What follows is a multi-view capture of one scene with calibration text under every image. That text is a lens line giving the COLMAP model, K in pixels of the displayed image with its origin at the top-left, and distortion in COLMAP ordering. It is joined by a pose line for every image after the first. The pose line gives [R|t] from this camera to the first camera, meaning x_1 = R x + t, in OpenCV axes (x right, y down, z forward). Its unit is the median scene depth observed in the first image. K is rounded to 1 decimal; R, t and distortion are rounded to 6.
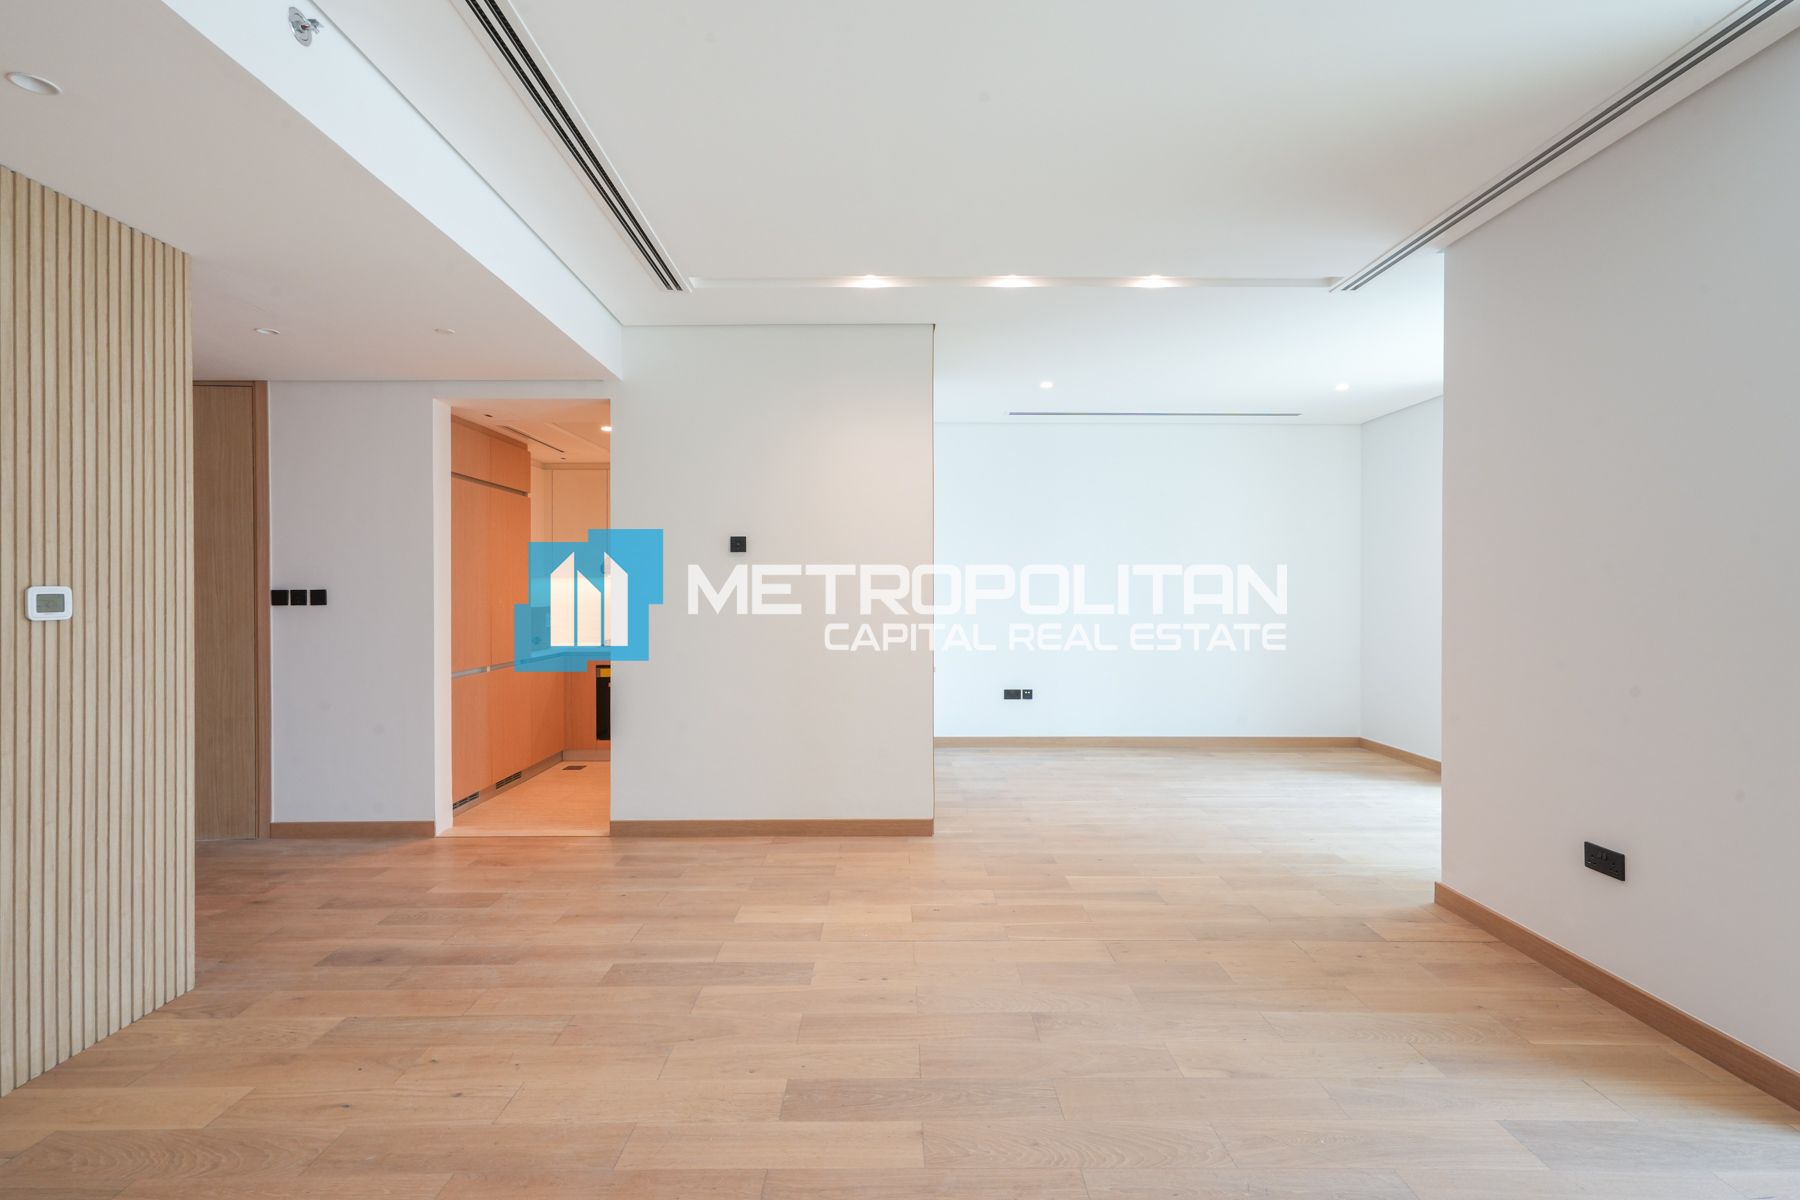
lens RADIAL K [[823.4, 0, 895.5], [0, 823.4, 599.2], [0, 0, 1]] dist [0.018832, -0.003527]
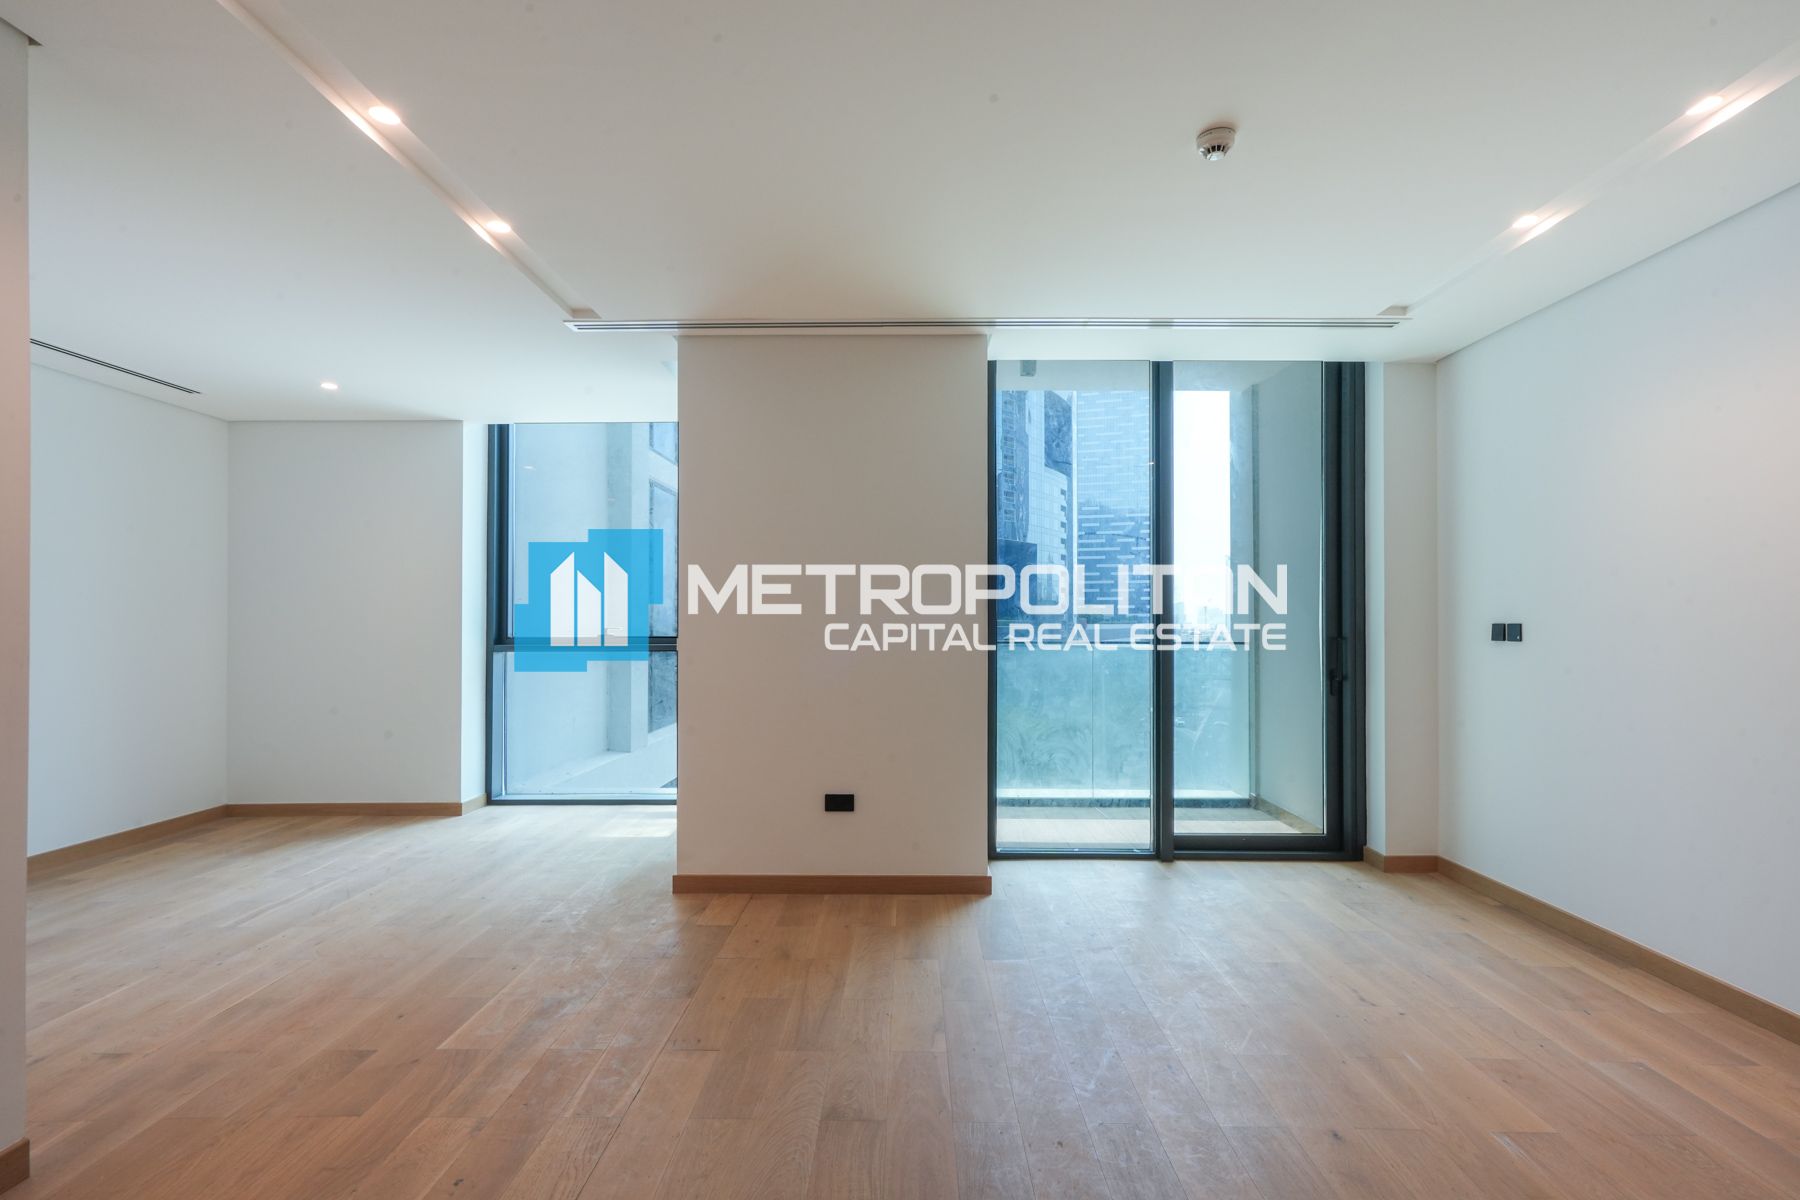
lens RADIAL K [[823.4, 0, 897.5], [0, 823.4, 606.4], [0, 0, 1]] dist [0.018832, -0.003527]
pose [[0.009316, 0.032416, 0.999431, -0.568788], [0.003800, 0.999466, -0.032452, 0.003836], [-0.999949, 0.004100, 0.009188, 0.750145]]
